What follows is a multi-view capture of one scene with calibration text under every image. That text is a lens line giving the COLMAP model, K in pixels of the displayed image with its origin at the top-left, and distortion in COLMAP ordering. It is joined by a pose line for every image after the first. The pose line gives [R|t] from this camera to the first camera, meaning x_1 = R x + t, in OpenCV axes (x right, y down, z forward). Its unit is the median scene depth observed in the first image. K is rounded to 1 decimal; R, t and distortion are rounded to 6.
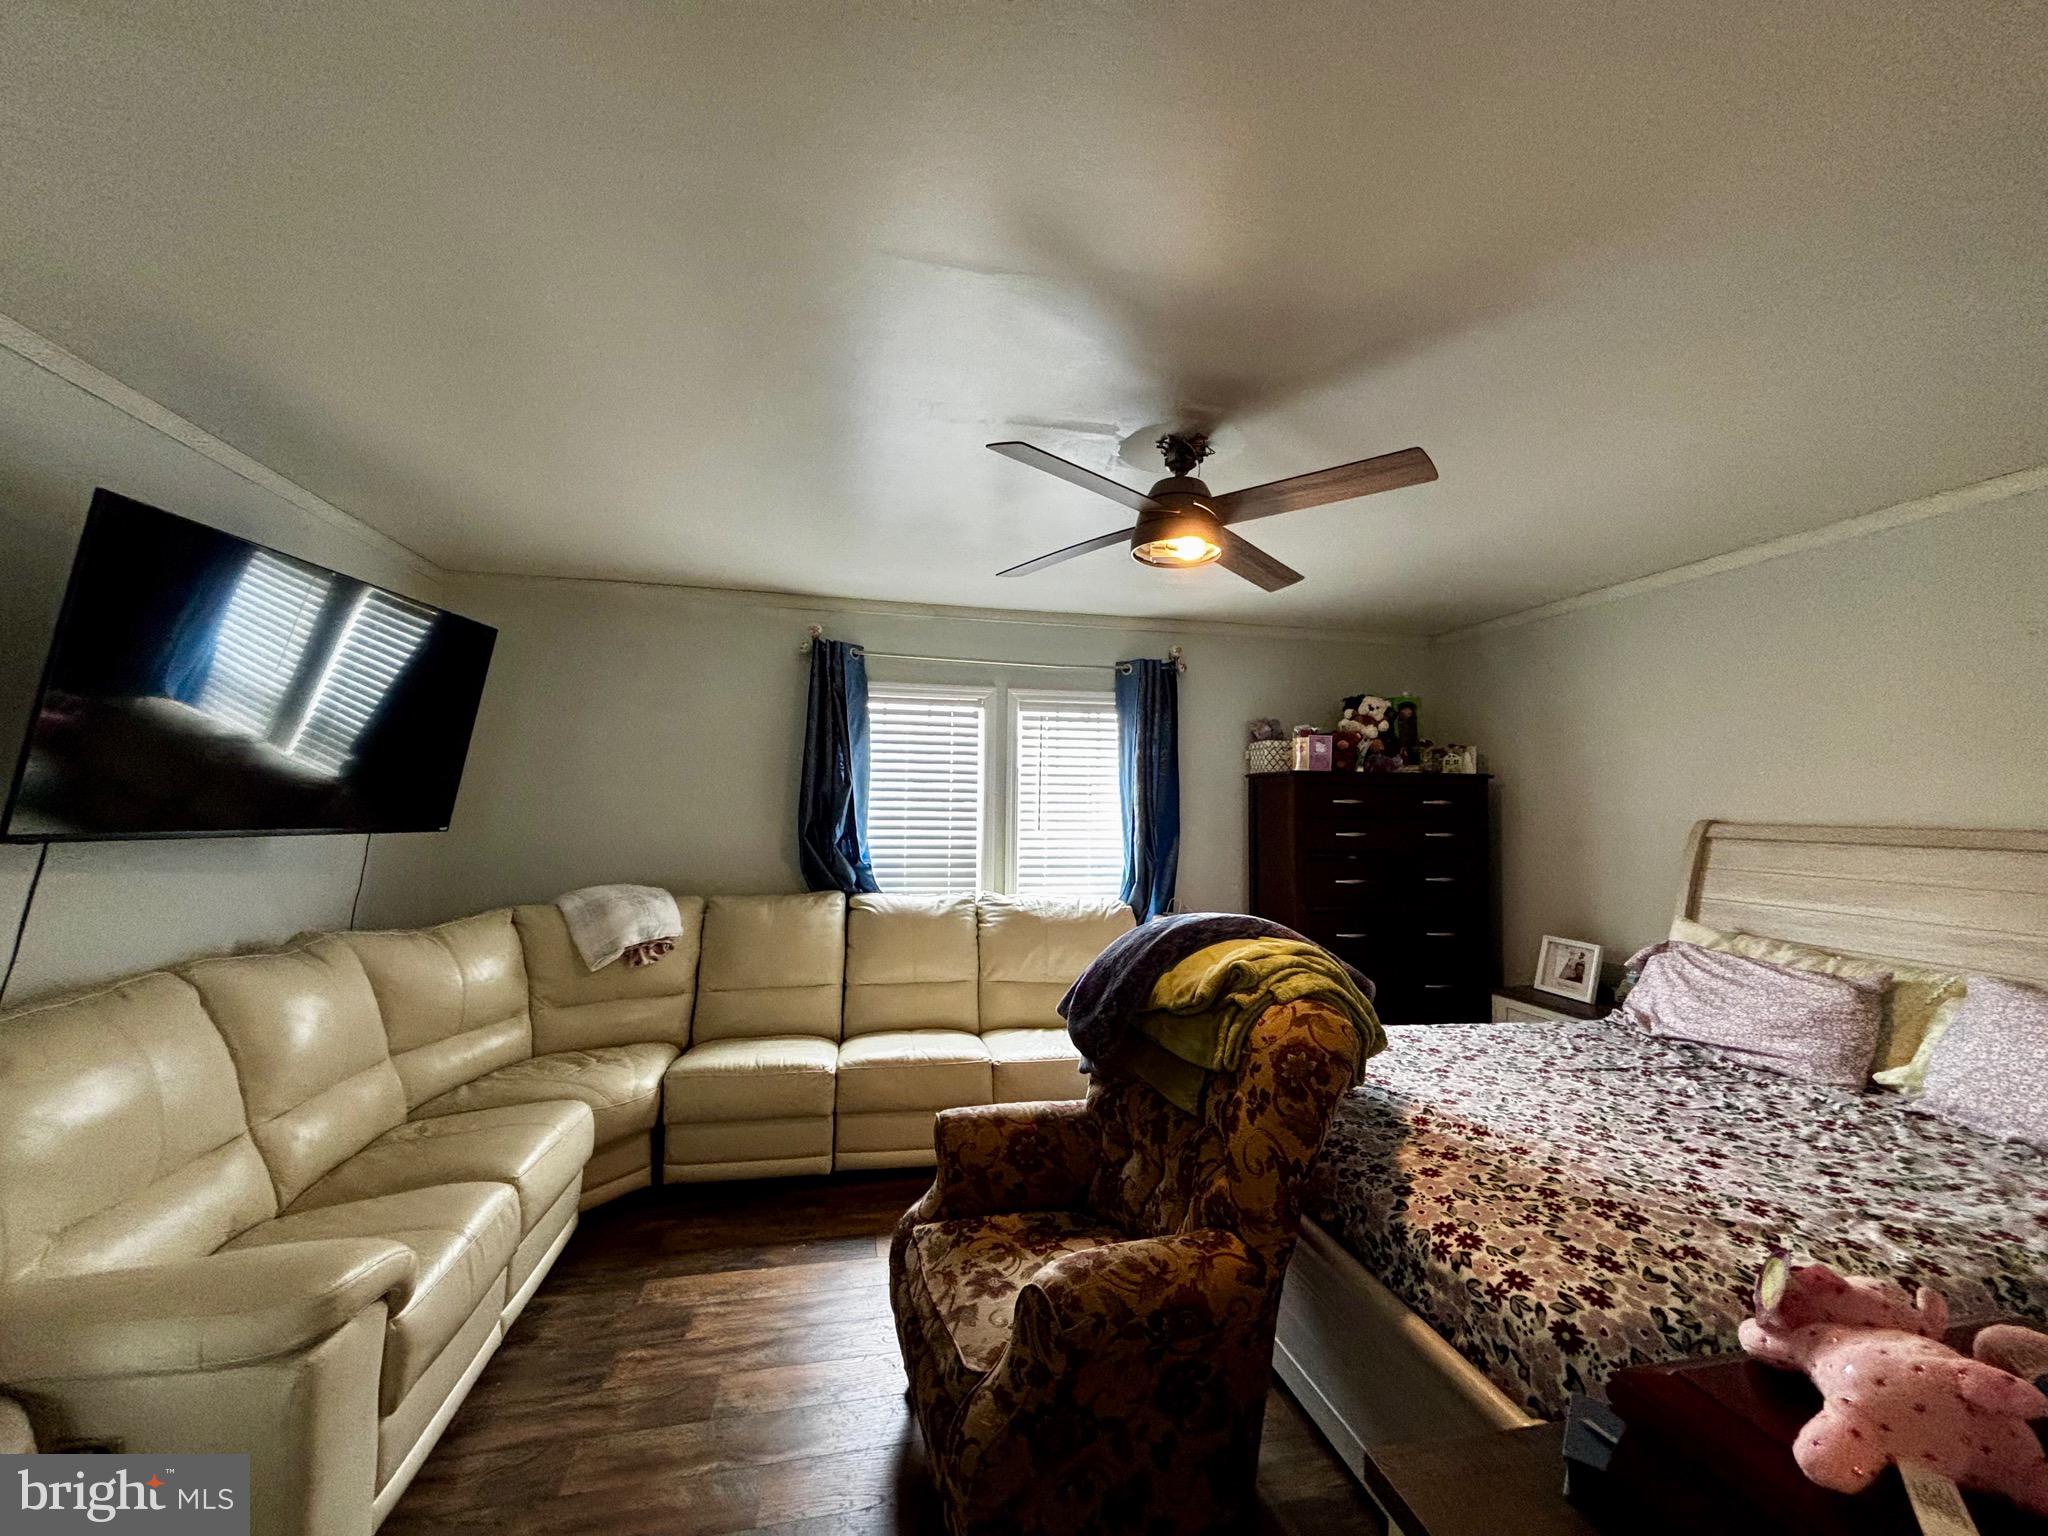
lens RADIAL K [[827.8, 0, 1027.1], [0, 827.8, 769.9], [0, 0, 1]] dist [0.008162, -0.000061]
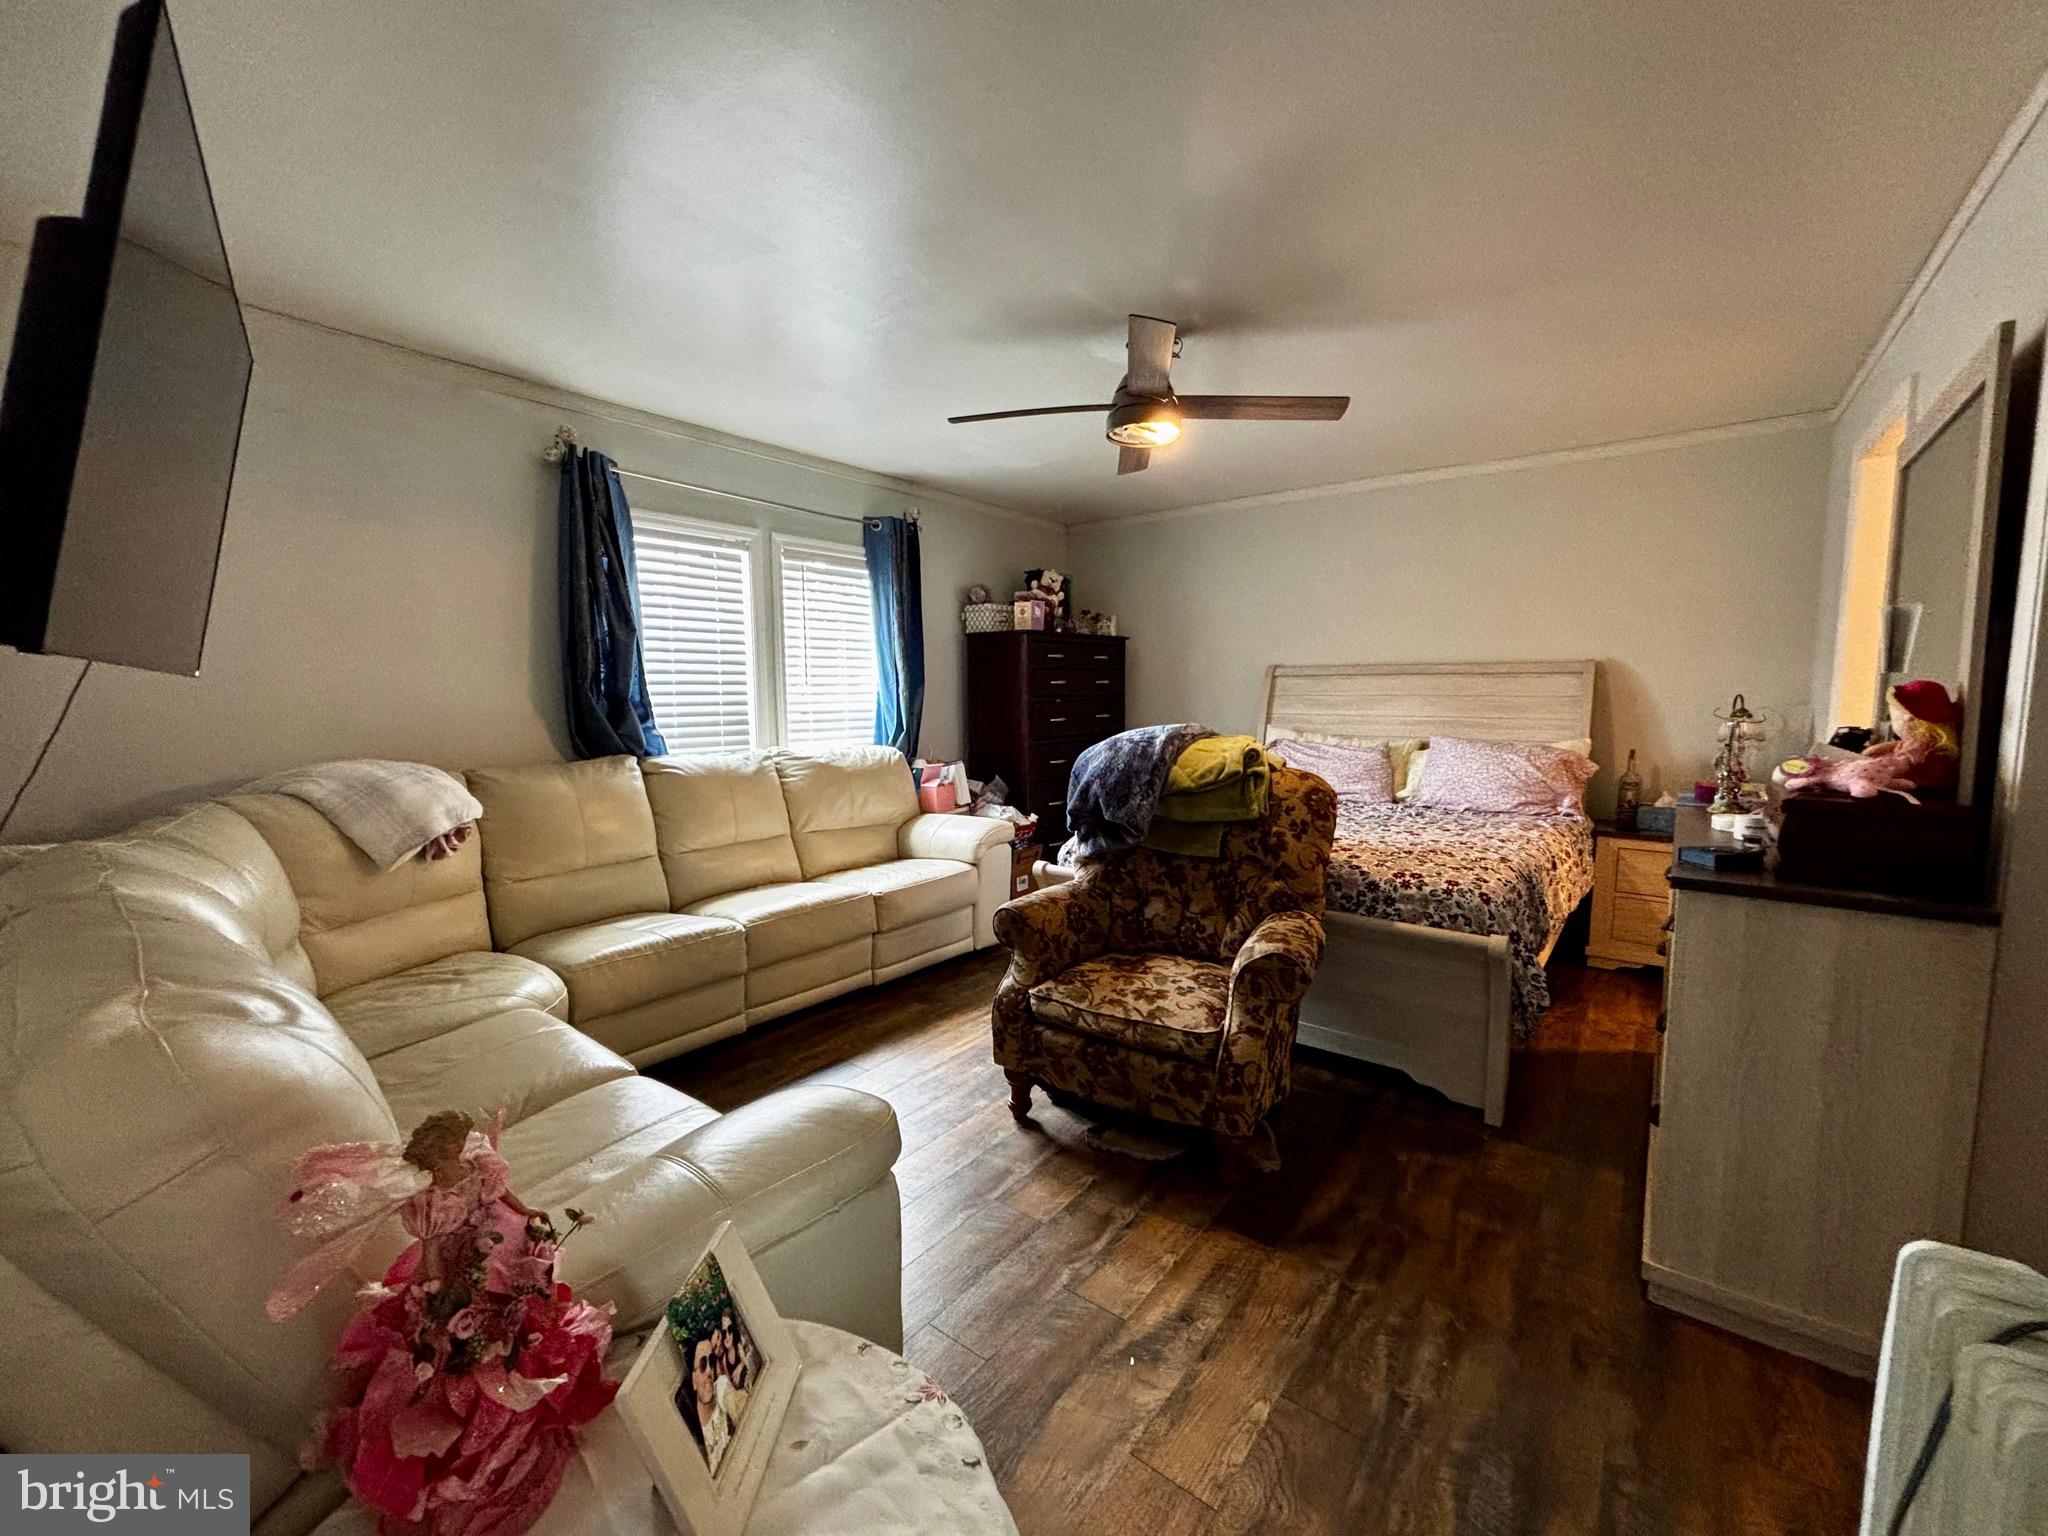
lens RADIAL K [[820.6, 0, 1027.4], [0, 820.6, 763.5], [0, 0, 1]] dist [0.027504, -0.000097]
pose [[0.774610, -0.077348, 0.627692, -0.512109], [-0.010045, 0.990863, 0.134496, 0.039166], [-0.632360, -0.110487, 0.766755, 0.078423]]
